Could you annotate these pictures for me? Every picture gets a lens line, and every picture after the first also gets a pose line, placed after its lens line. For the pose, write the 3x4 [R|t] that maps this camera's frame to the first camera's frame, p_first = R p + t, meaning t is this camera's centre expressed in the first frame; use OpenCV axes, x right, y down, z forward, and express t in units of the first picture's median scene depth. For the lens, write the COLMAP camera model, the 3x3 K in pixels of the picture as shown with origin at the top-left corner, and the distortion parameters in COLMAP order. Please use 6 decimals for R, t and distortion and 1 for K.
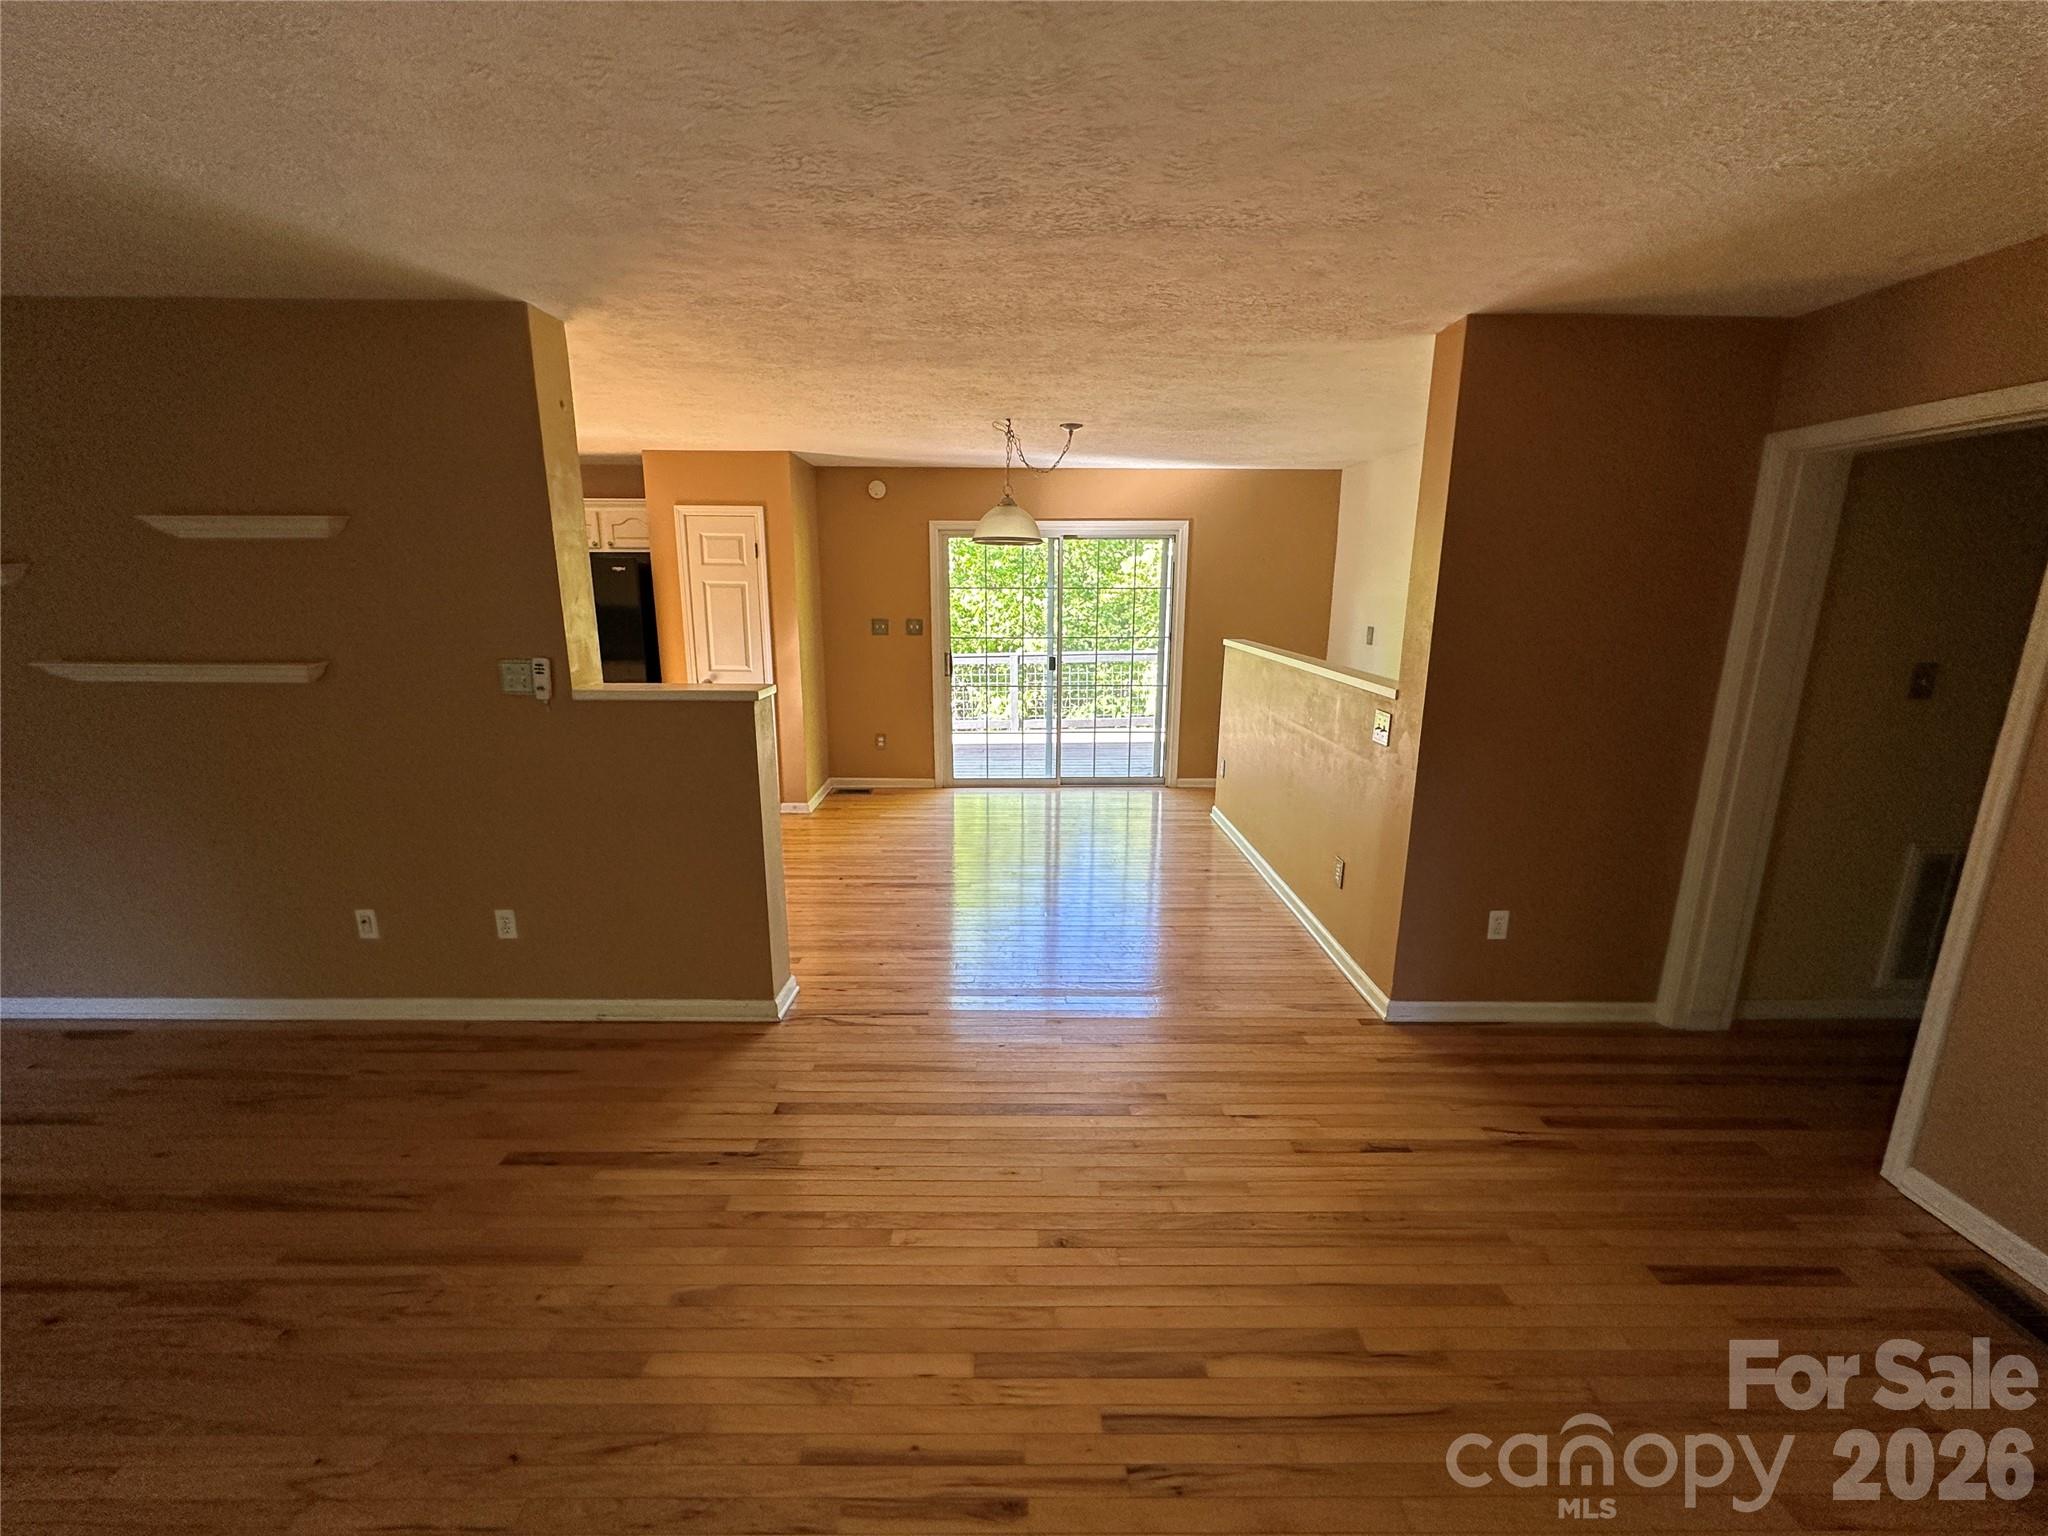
lens RADIAL K [[819.6, 0, 1028.7], [0, 819.6, 766.8], [0, 0, 1]] dist [0.000253, 0.000404]
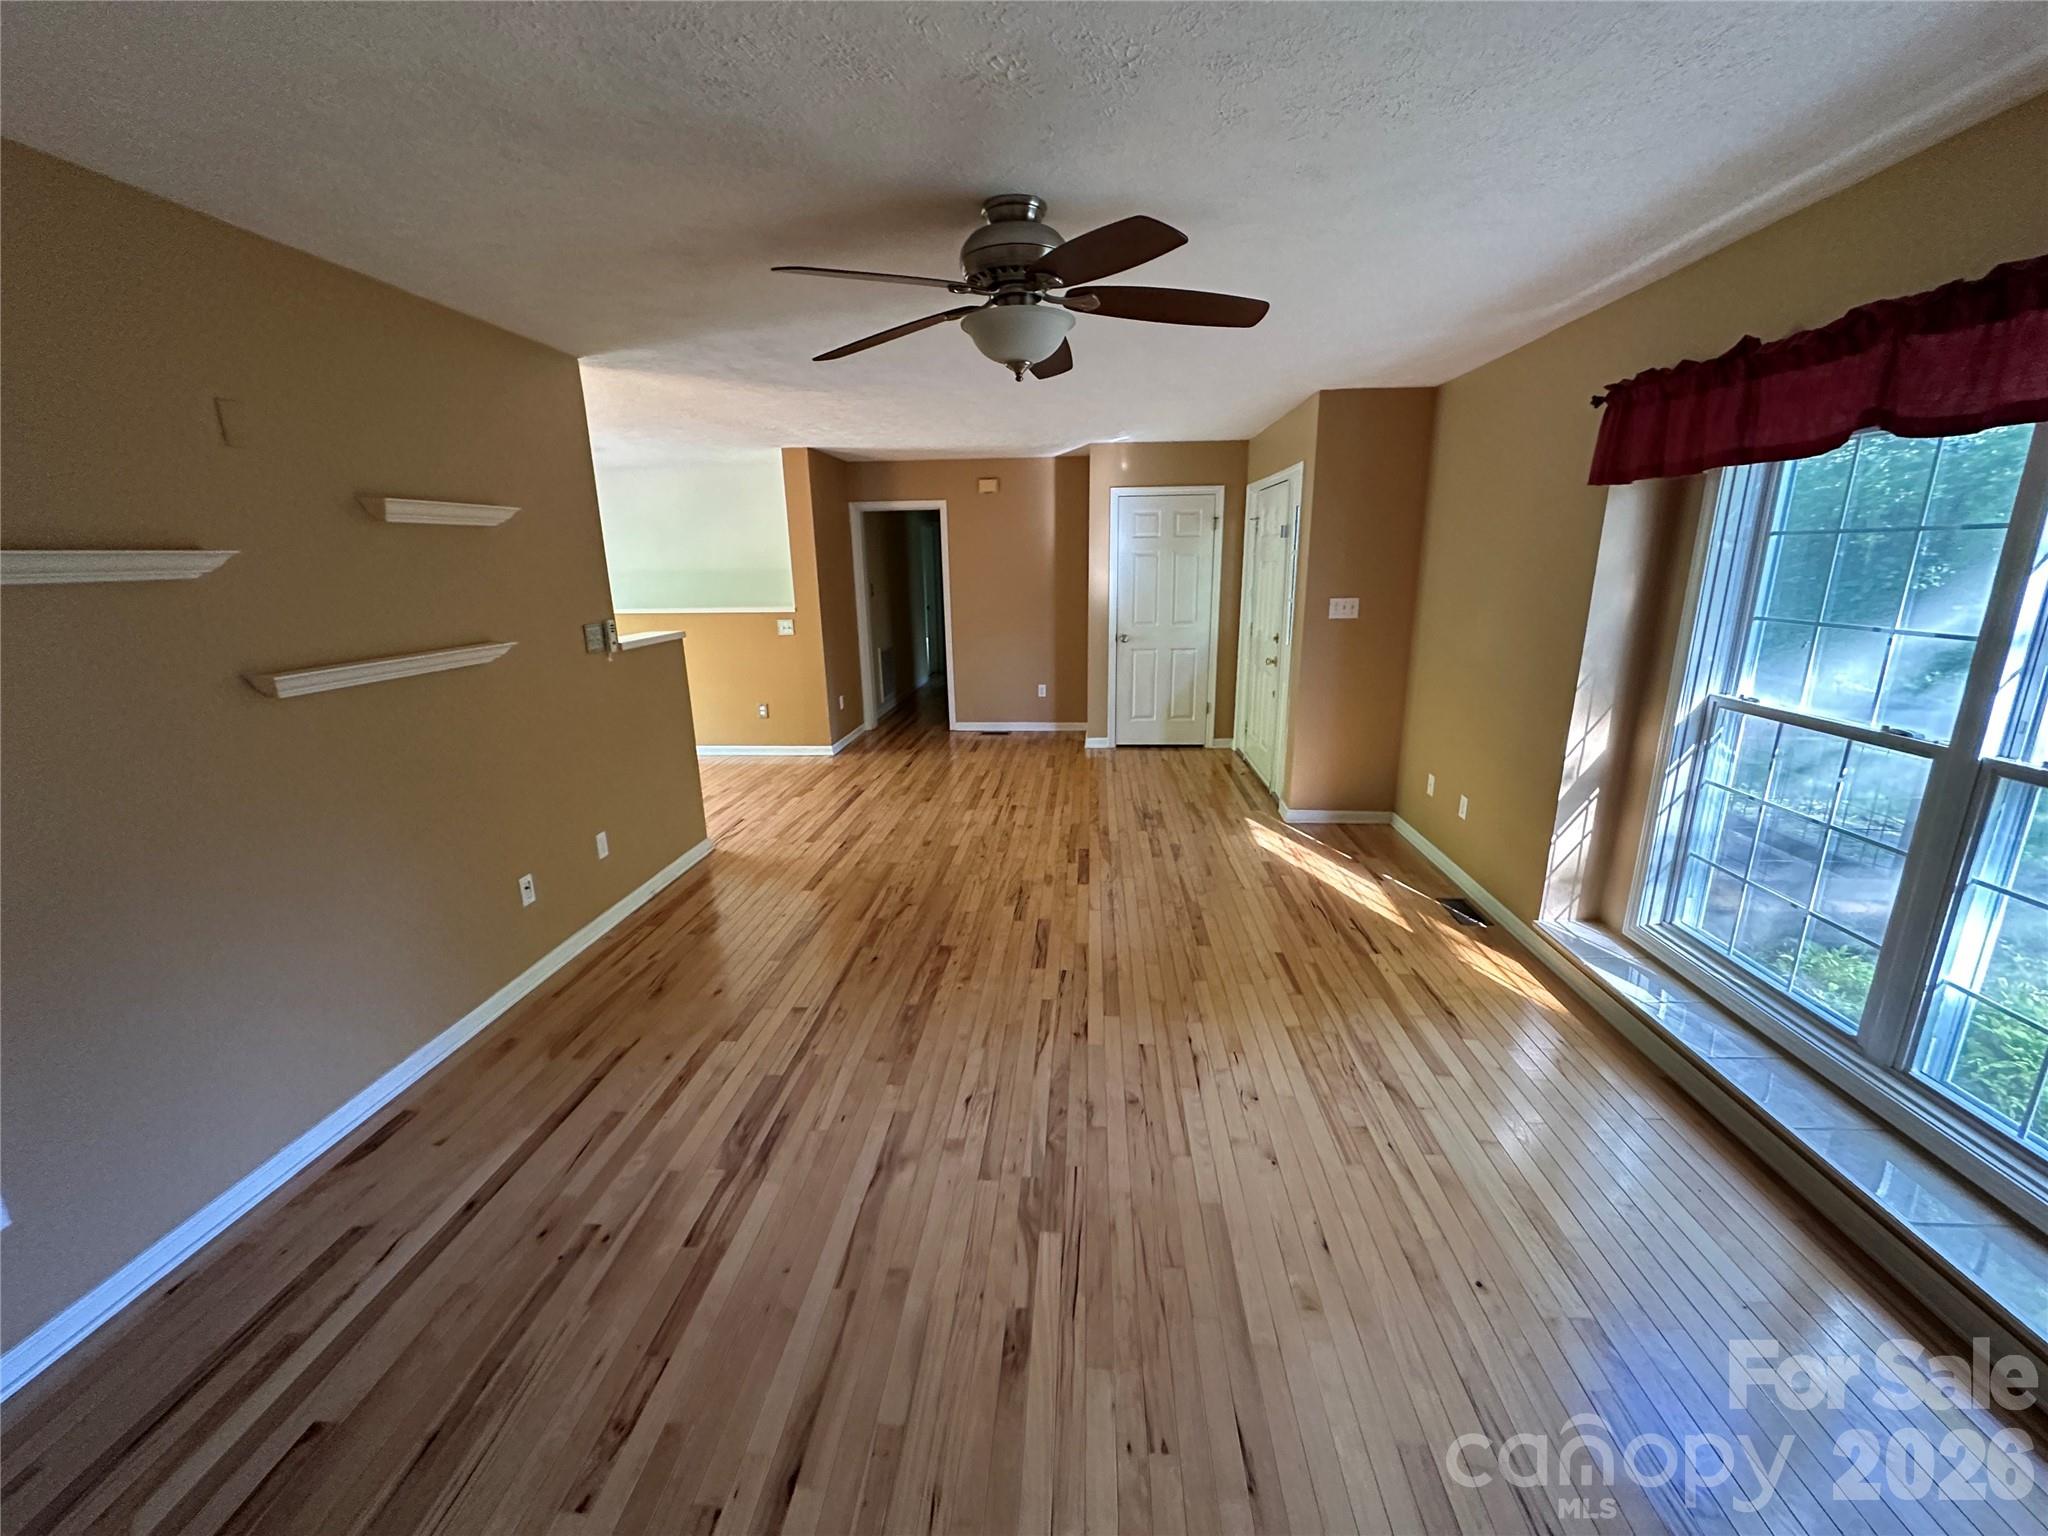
lens RADIAL K [[819.6, 0, 1013.4], [0, 819.6, 770.1], [0, 0, 1]] dist [0.000253, 0.000404]
pose [[0.097342, -0.256388, 0.961660, -2.048718], [0.239919, 0.943798, 0.227341, -0.053786], [-0.965900, 0.208591, 0.153384, 0.231507]]
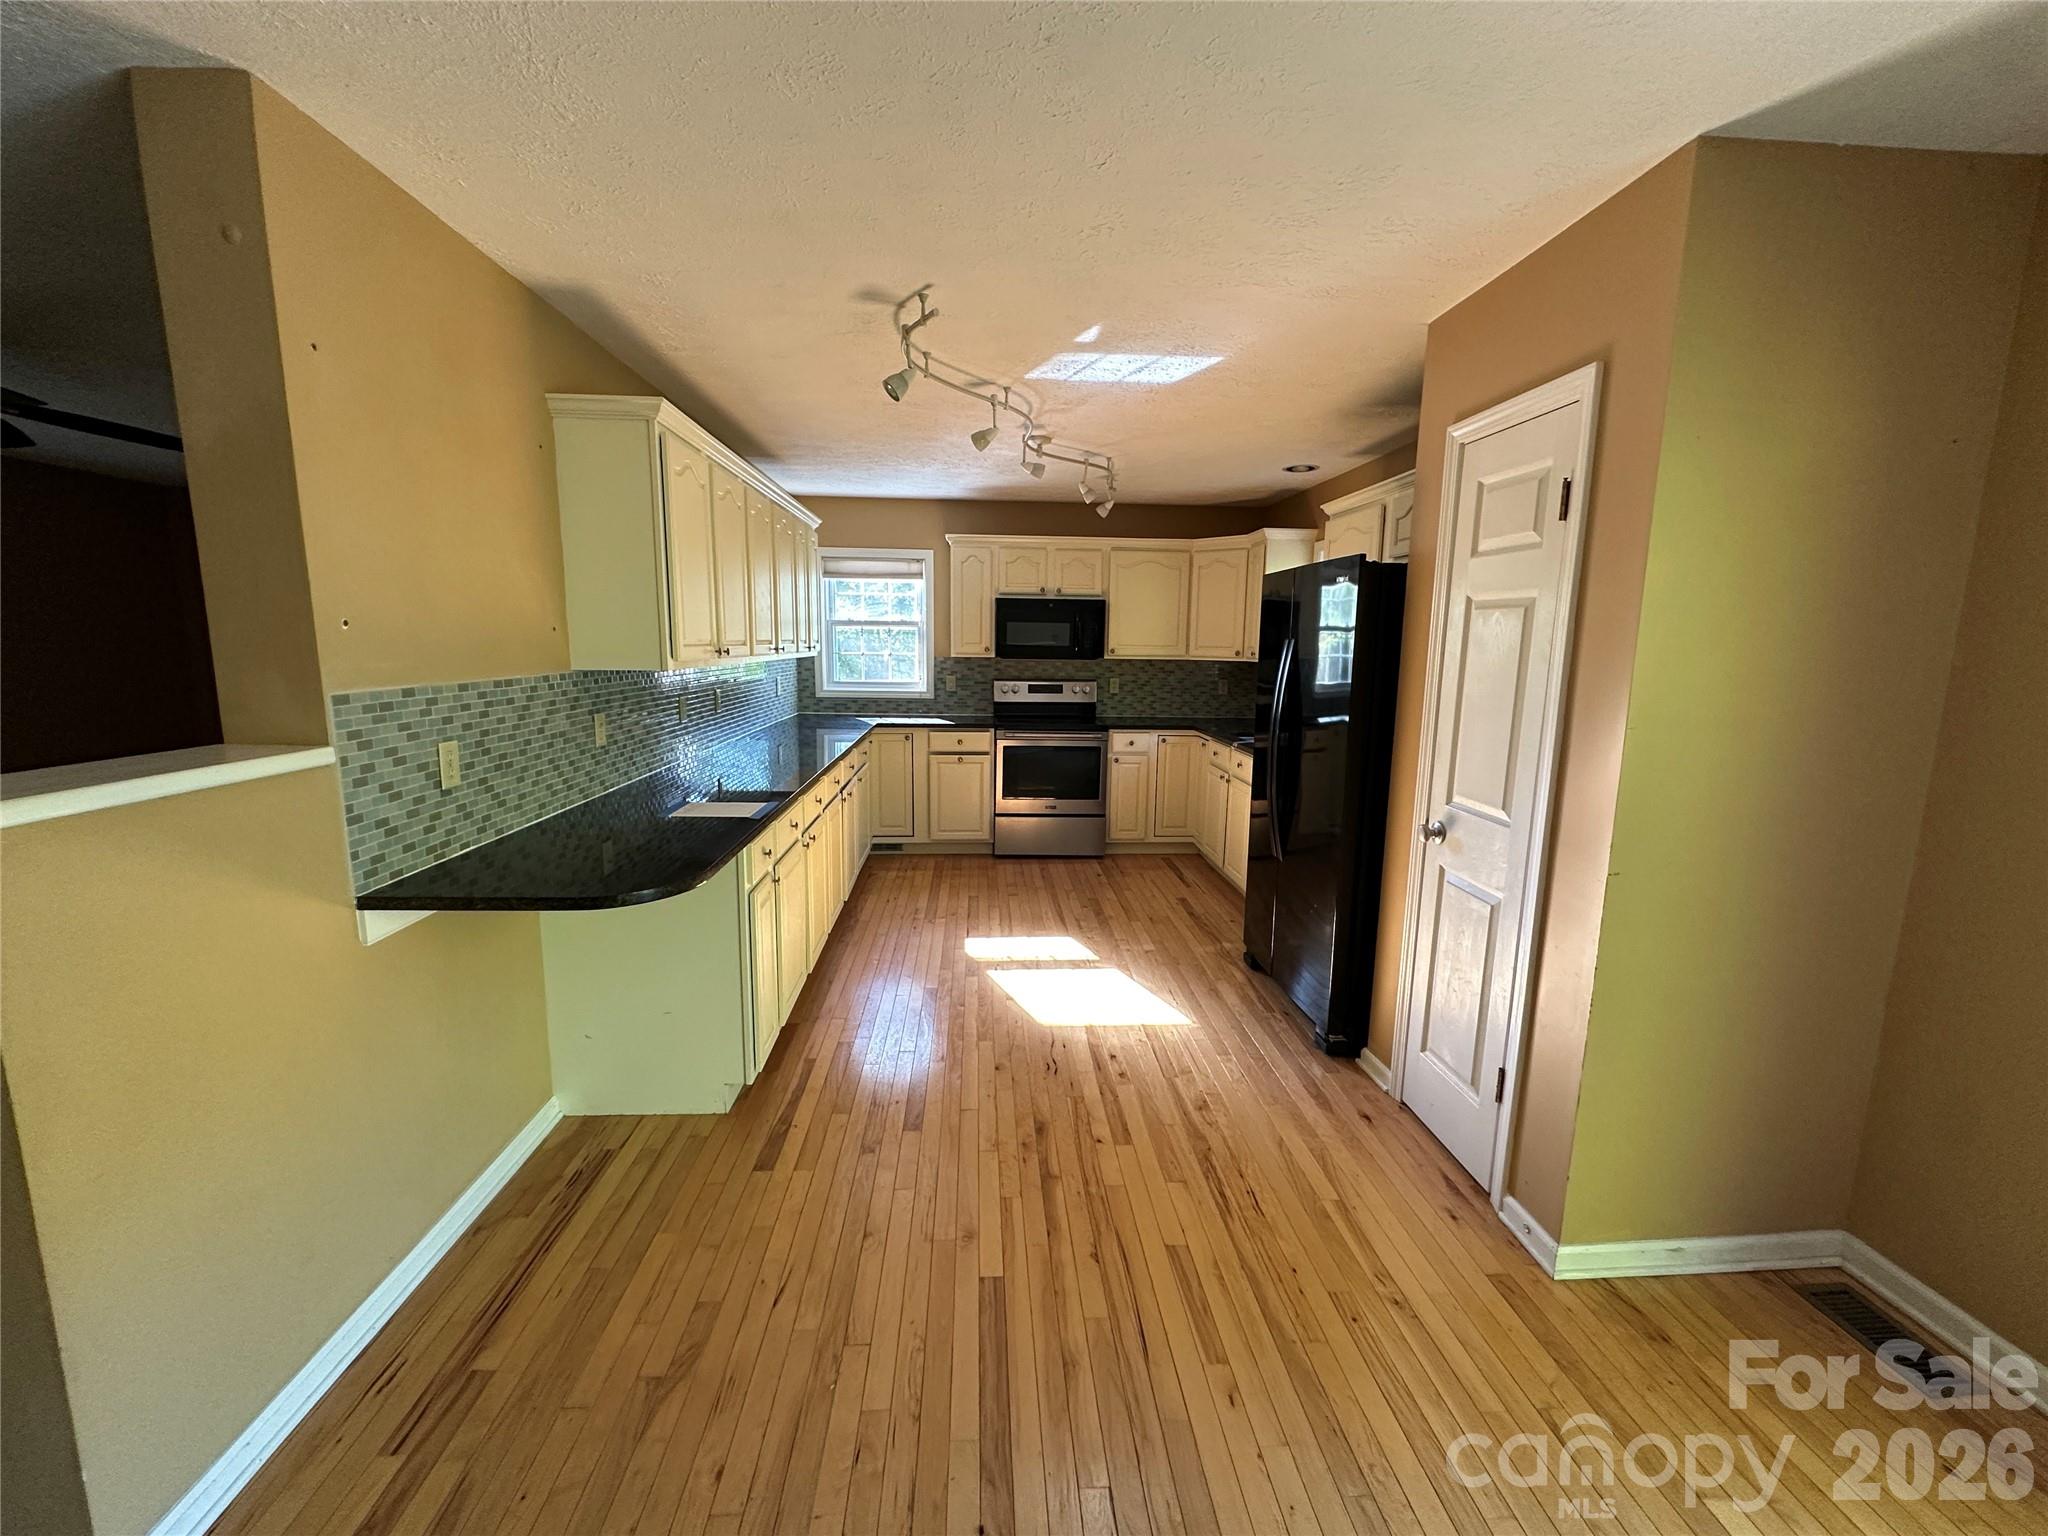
lens RADIAL K [[819.6, 0, 1011.9], [0, 819.6, 770.0], [0, 0, 1]] dist [0.000253, 0.000404]
pose [[0.022600, 0.149299, -0.988534, 0.056397], [-0.223483, 0.964519, 0.140563, -0.322449], [0.974446, 0.217744, 0.055164, 1.684031]]
